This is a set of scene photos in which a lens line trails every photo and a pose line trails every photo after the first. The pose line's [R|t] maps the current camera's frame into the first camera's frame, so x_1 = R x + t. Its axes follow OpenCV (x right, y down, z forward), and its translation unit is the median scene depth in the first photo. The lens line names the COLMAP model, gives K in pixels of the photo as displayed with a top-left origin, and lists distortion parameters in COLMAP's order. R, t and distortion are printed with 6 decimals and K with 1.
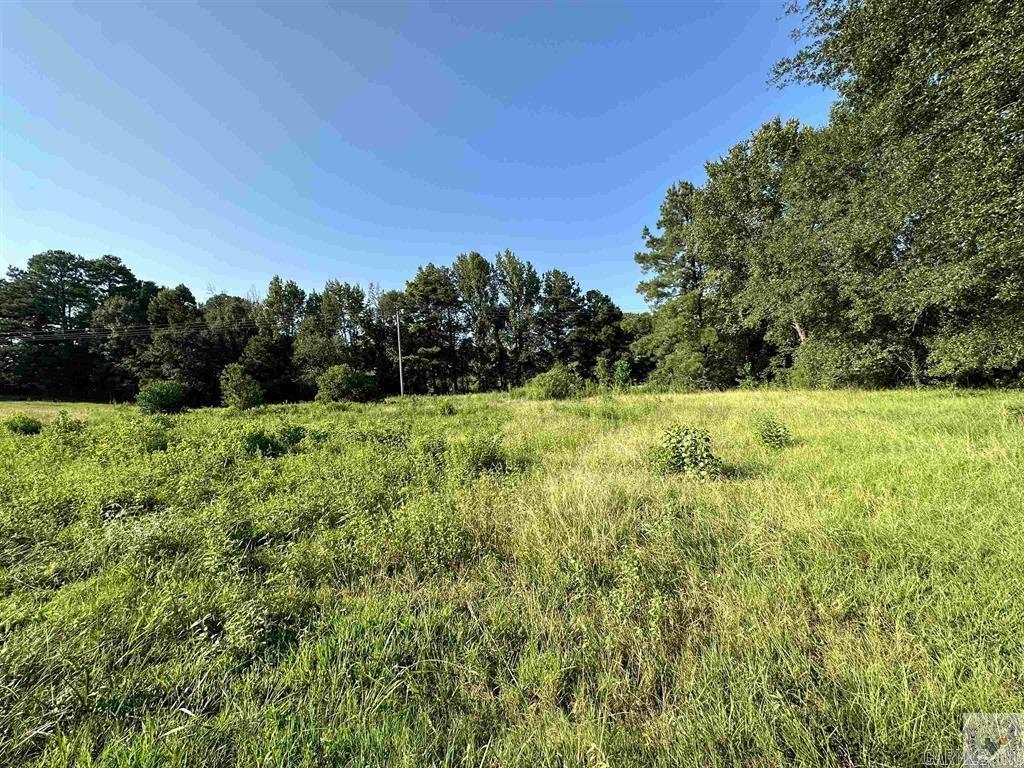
lens RADIAL K [[411.6, 0, 511.2], [0, 411.6, 388.5], [0, 0, 1]] dist [-0.003256, 0.000778]
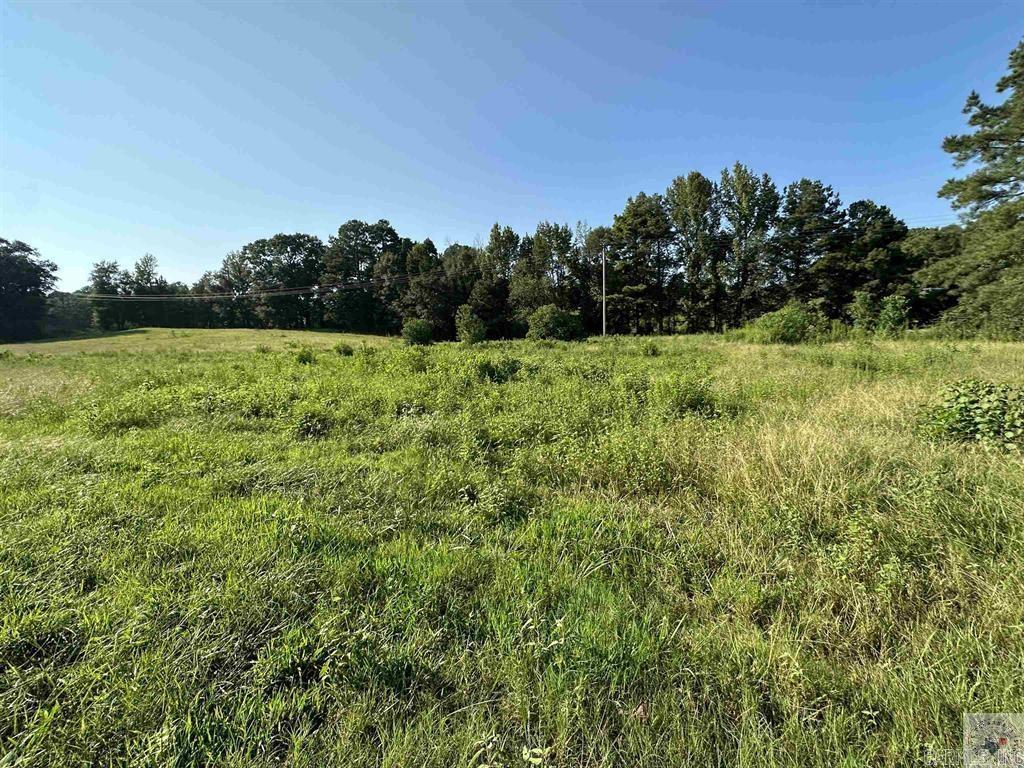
lens RADIAL K [[411.6, 0, 506.7], [0, 411.6, 389.5], [0, 0, 1]] dist [-0.003256, 0.000778]
pose [[0.883677, 0.084150, -0.460472, -0.001185], [-0.016138, 0.988601, 0.149694, 0.002626], [0.467819, -0.124850, 0.874961, -0.018746]]
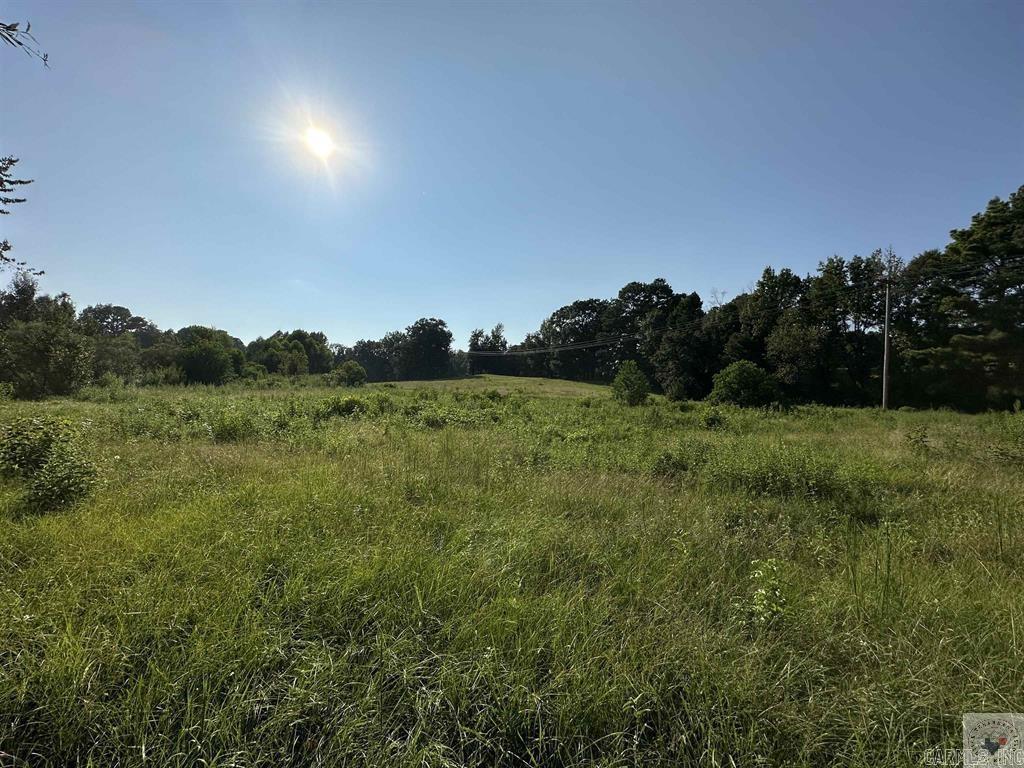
lens RADIAL K [[411.6, 0, 507.3], [0, 411.6, 389.0], [0, 0, 1]] dist [-0.003256, 0.000778]
pose [[0.290667, 0.064092, -0.954675, 0.421171], [-0.058340, 0.997085, 0.049177, -0.019090], [0.955044, 0.041402, 0.293559, 0.413974]]
